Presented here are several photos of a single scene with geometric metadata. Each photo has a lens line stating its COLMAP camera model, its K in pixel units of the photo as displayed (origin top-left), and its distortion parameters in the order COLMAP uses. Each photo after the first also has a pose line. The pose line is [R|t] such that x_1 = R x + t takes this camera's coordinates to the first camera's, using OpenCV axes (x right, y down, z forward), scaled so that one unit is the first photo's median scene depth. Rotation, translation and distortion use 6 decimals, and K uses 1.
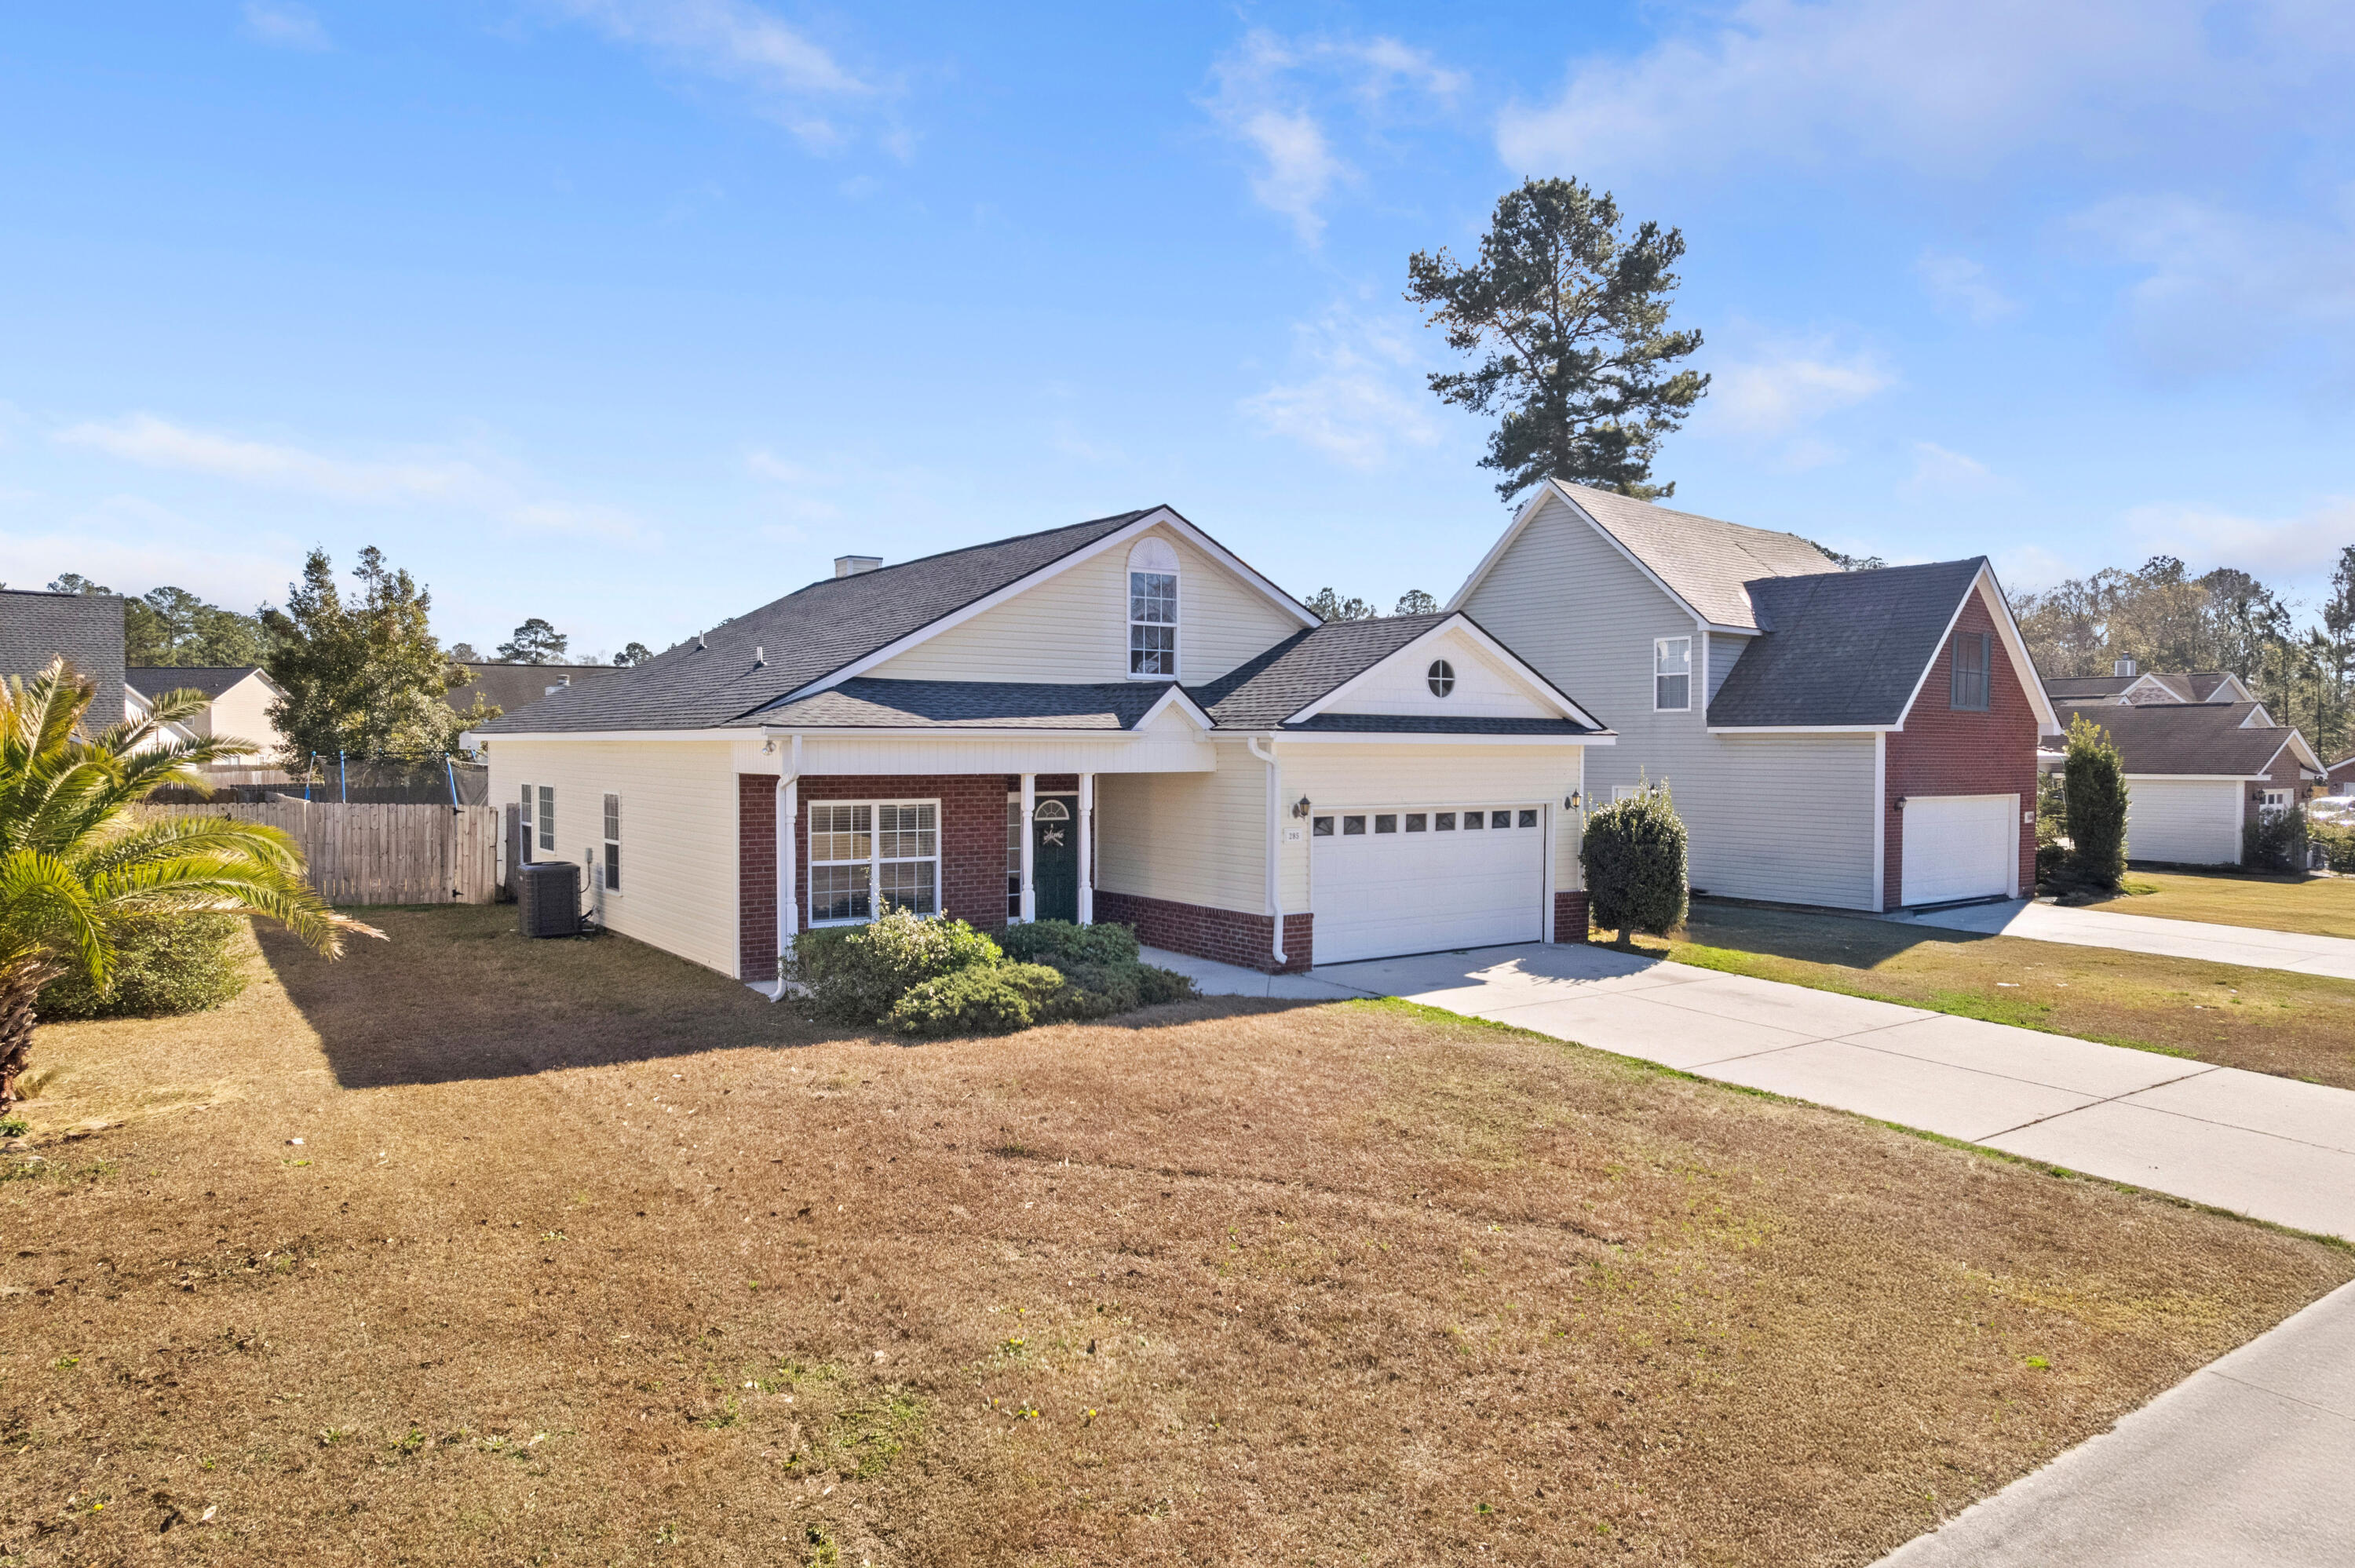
lens RADIAL K [[1507.7, 0, 1183.4], [0, 1507.7, 780.2], [0, 0, 1]] dist [-0.074820, 0.069585]
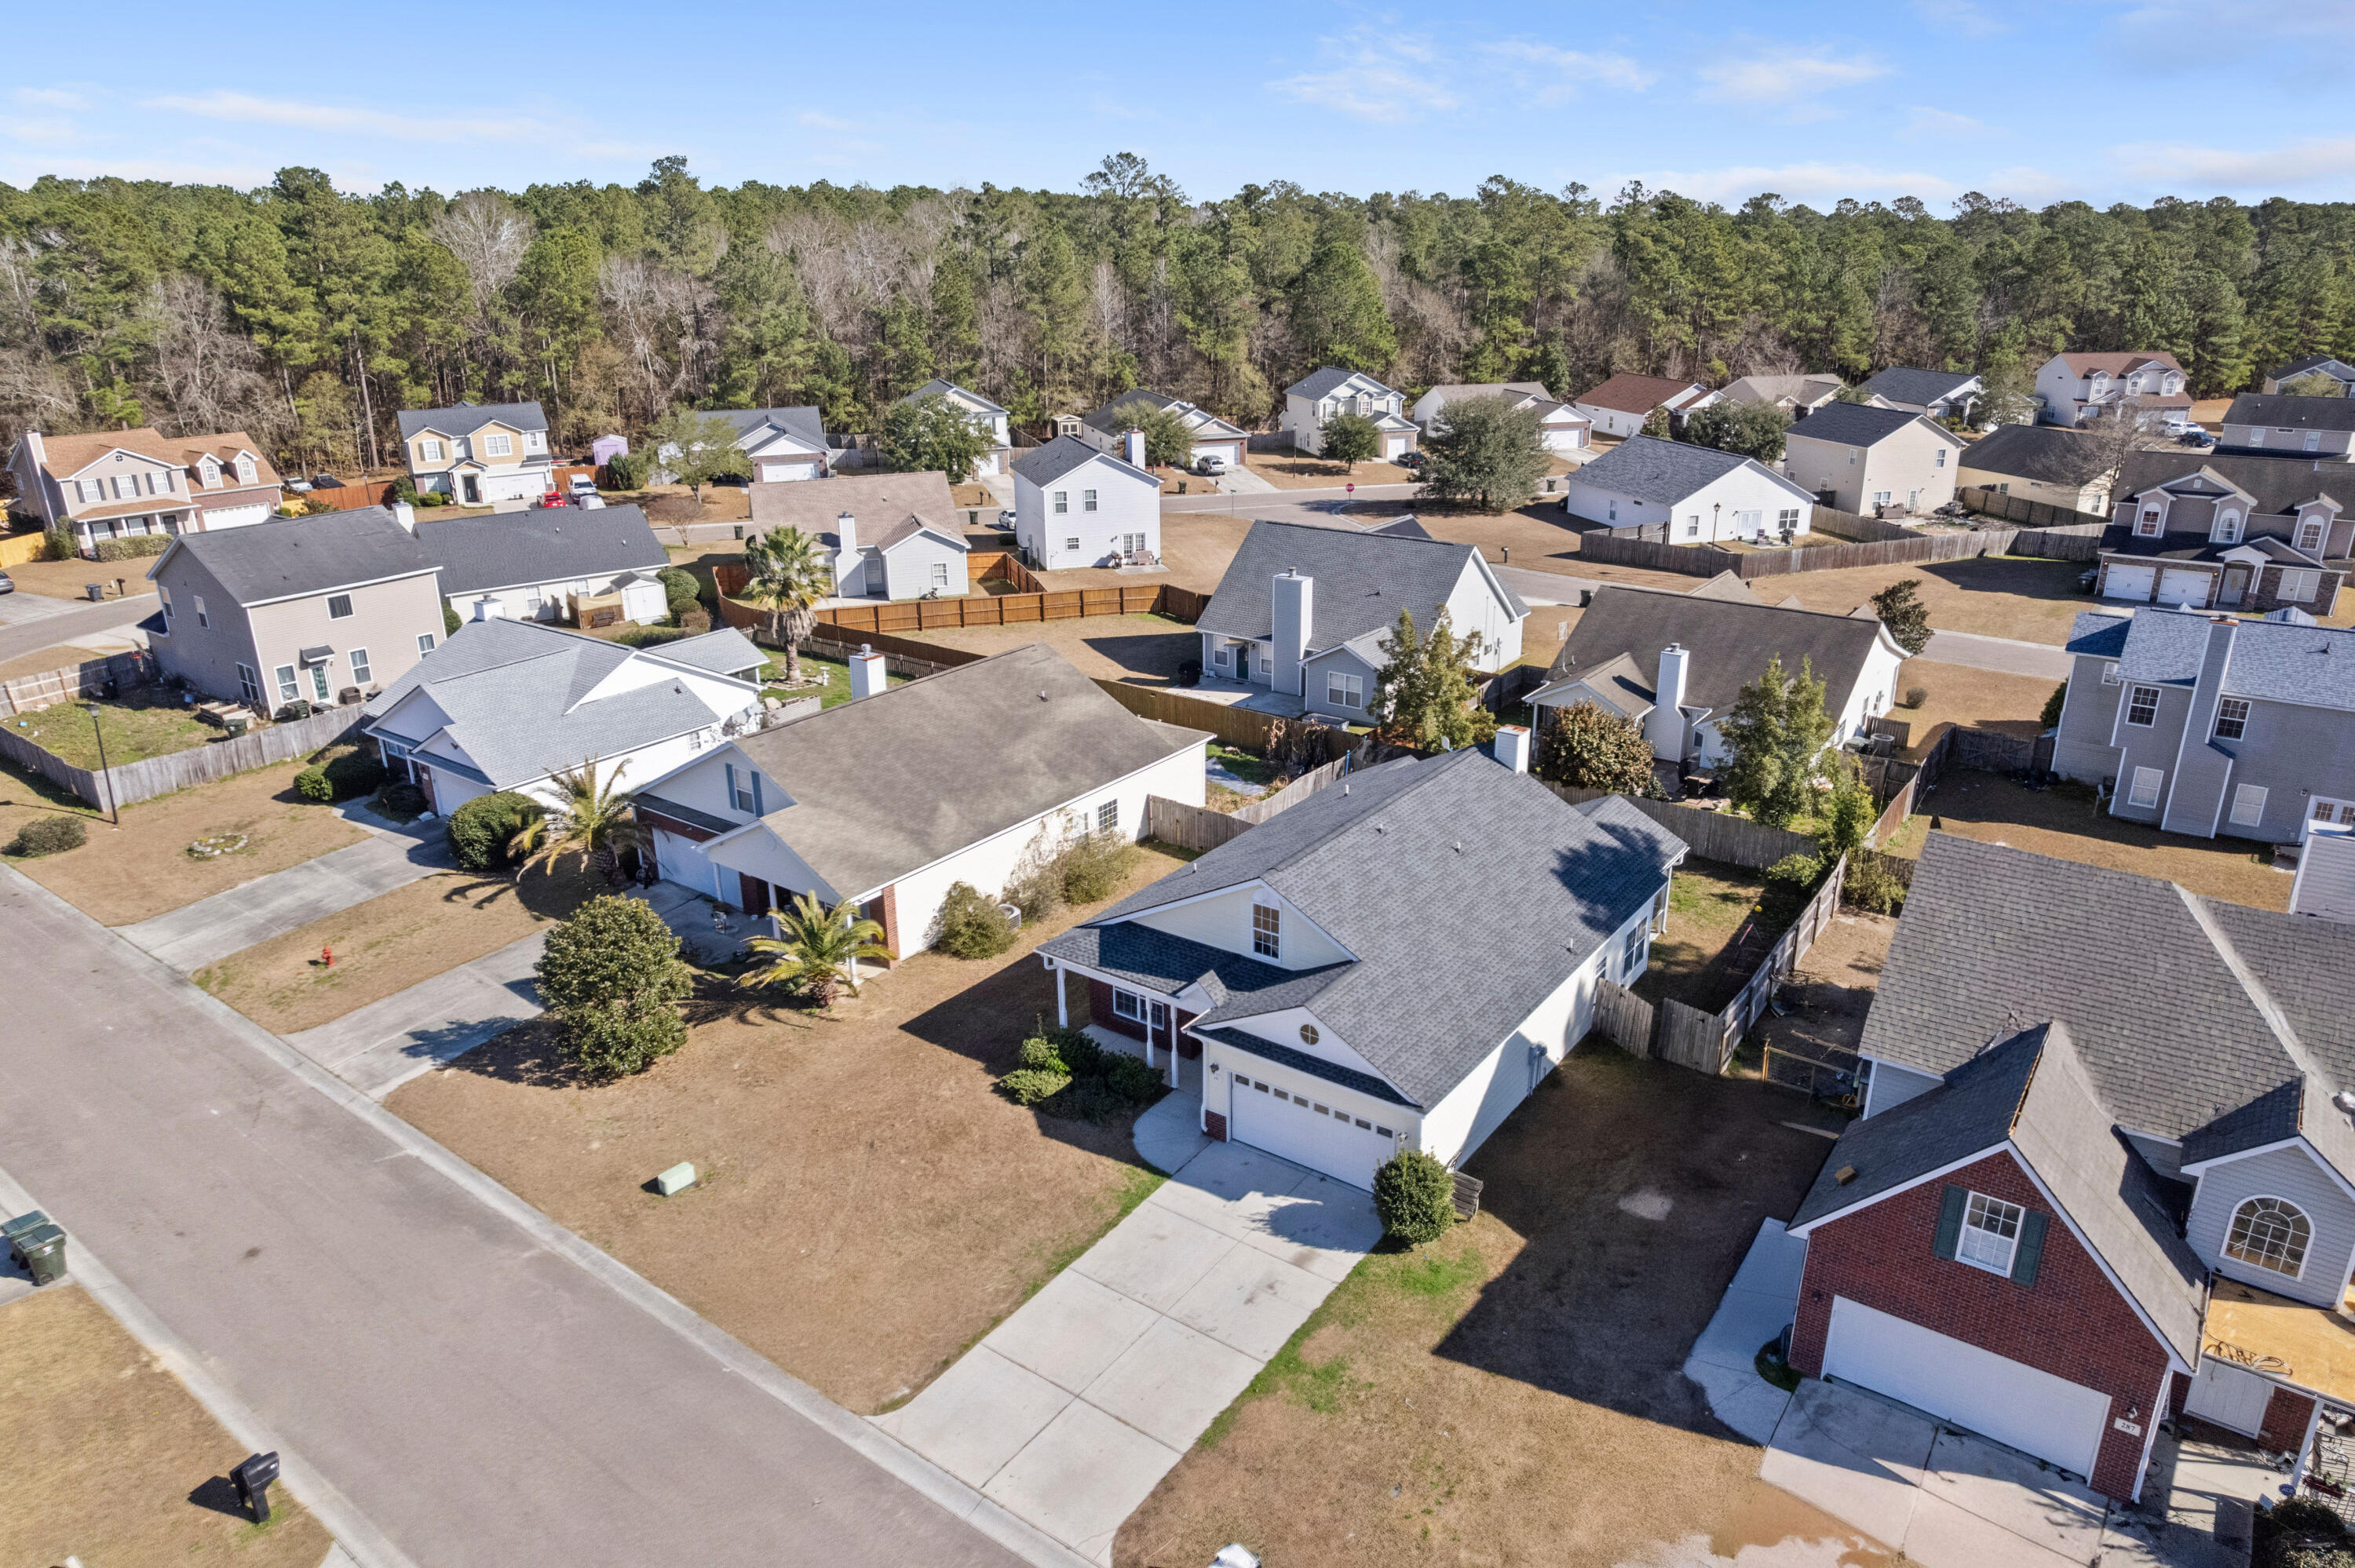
lens RADIAL K [[1515.0, 0, 1182.3], [0, 1515.0, 774.1], [0, 0, 1]] dist [-0.074817, 0.070902]
pose [[0.307403, 0.316350, -0.897455, 1.543678], [-0.008257, 0.943973, 0.329919, -0.894421], [0.951544, -0.094008, 0.292792, 0.389132]]
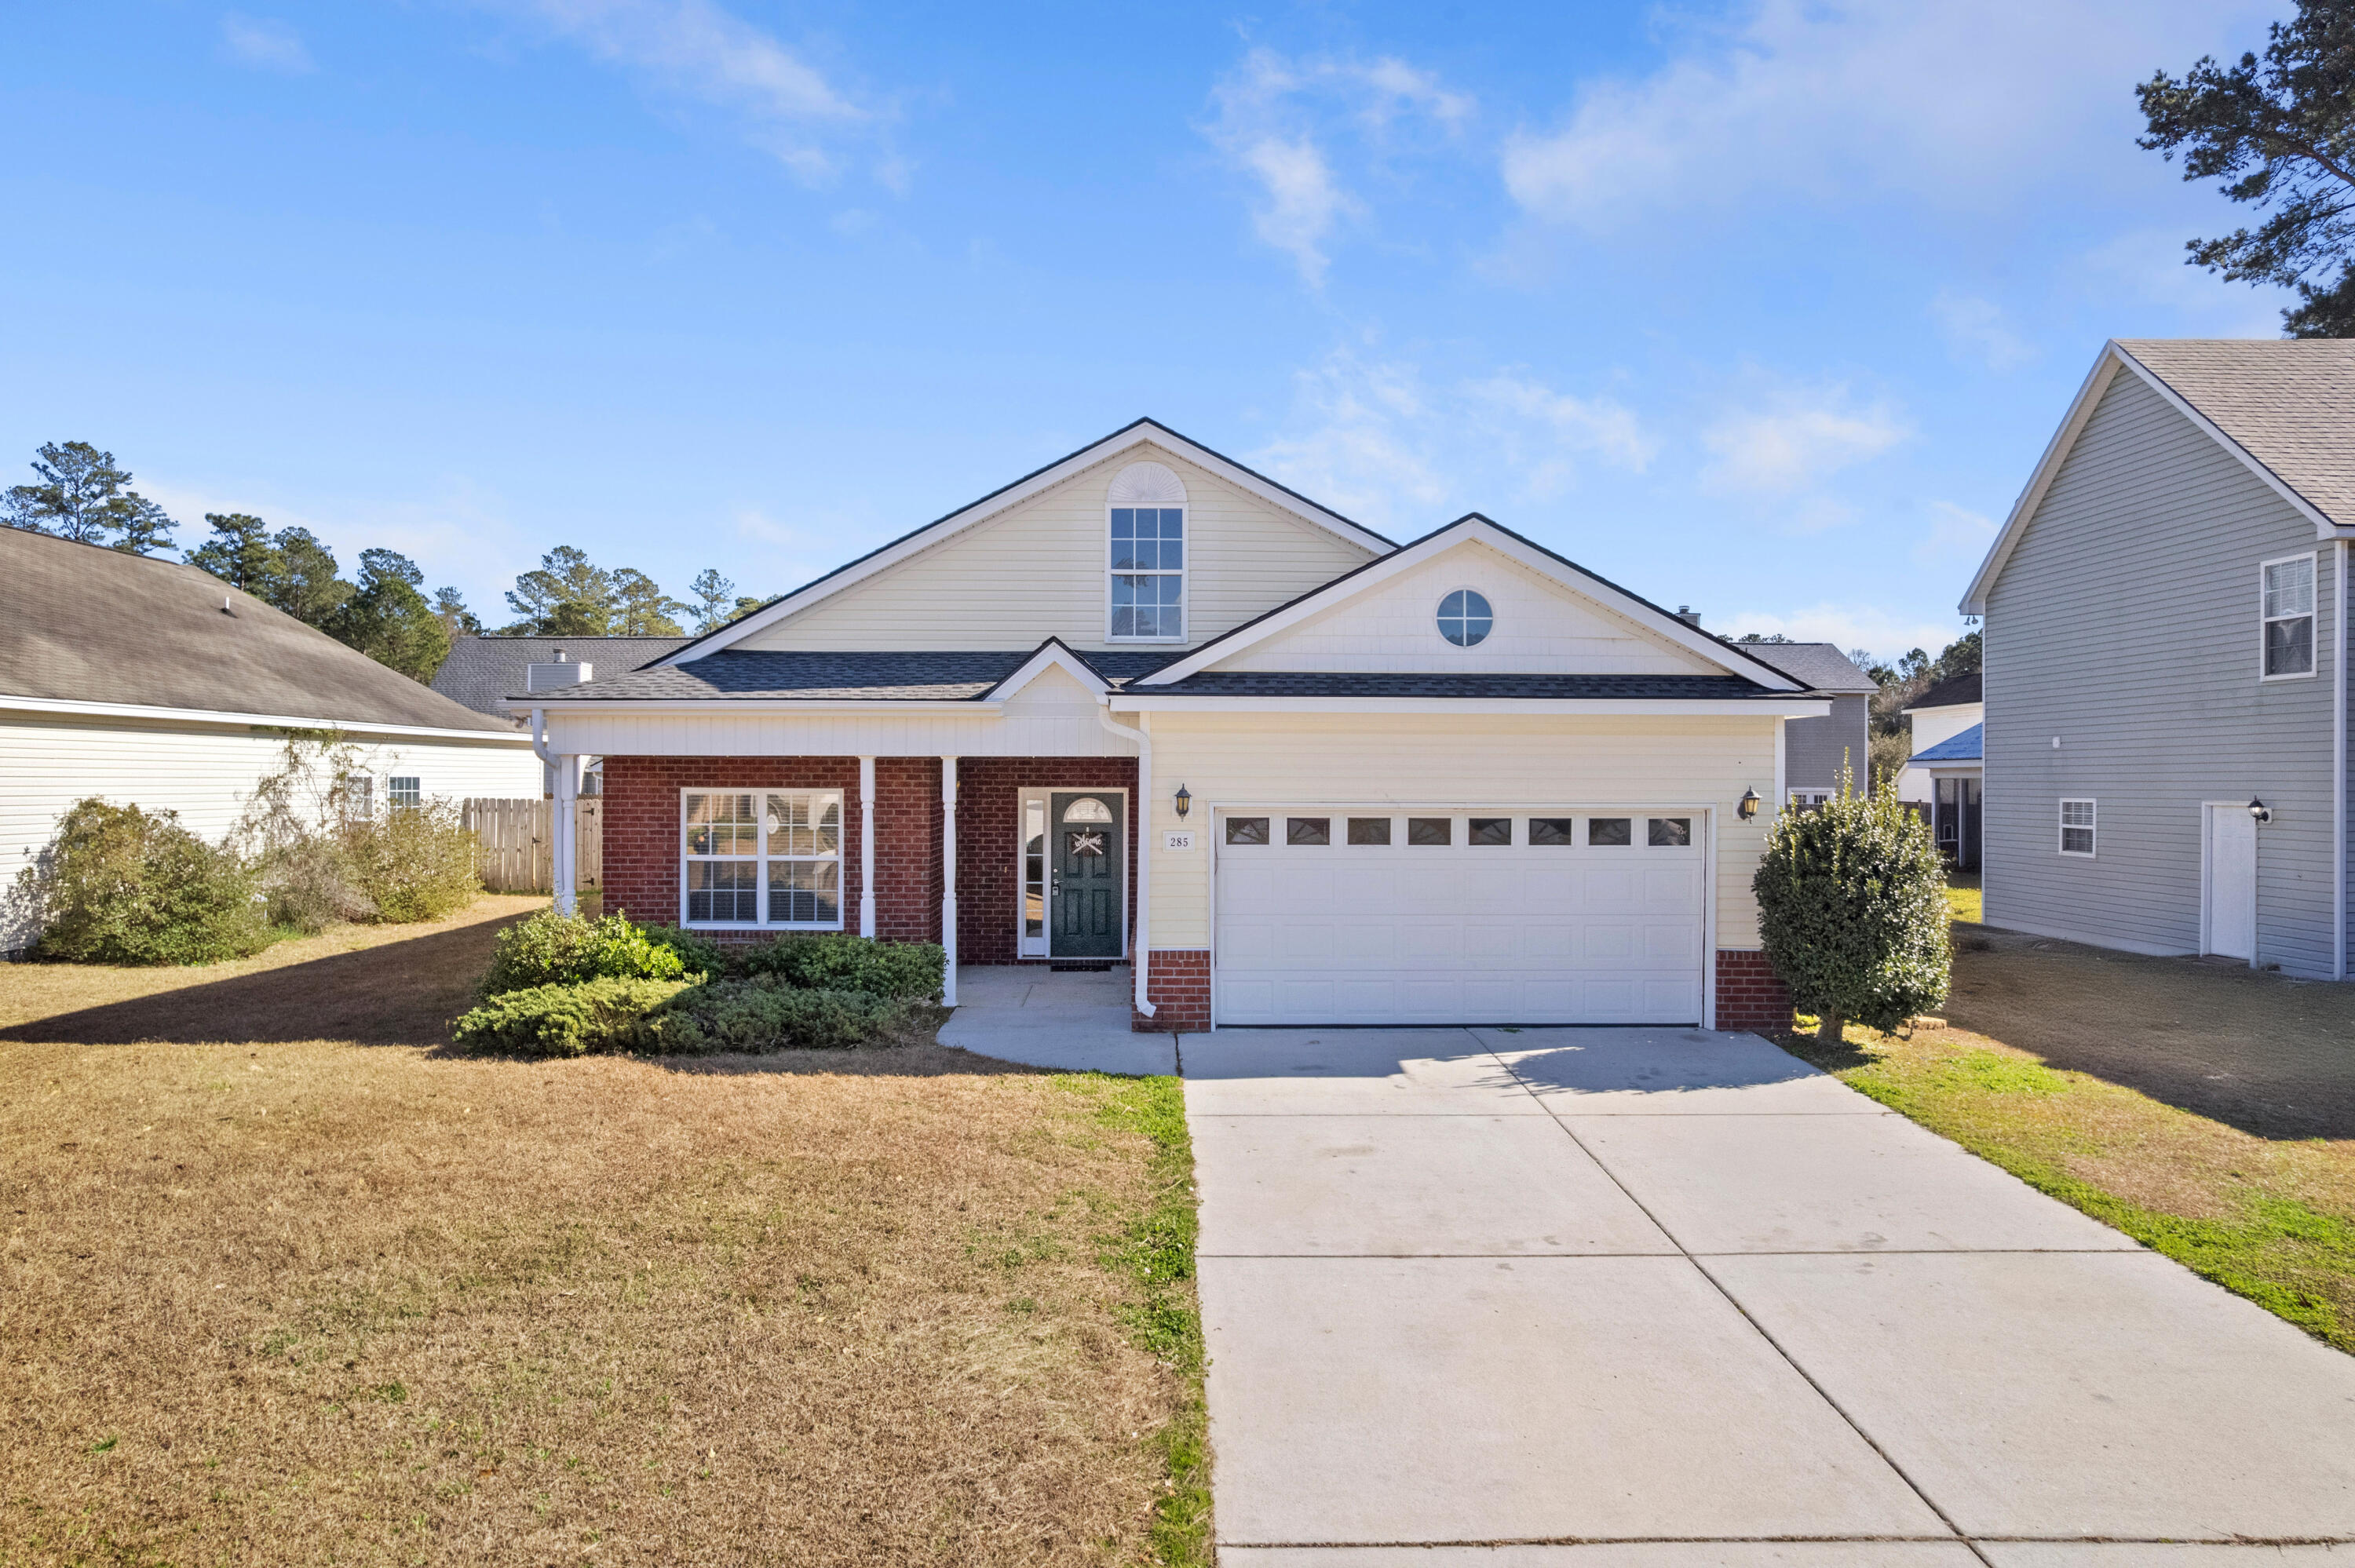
lens RADIAL K [[1507.7, 0, 1183.4], [0, 1507.7, 780.2], [0, 0, 1]] dist [-0.074820, 0.069585]
pose [[0.821139, -0.000137, -0.570728, 0.446768], [-0.012793, 0.999744, -0.018646, 0.018960], [0.570585, 0.022612, 0.820927, 0.372989]]
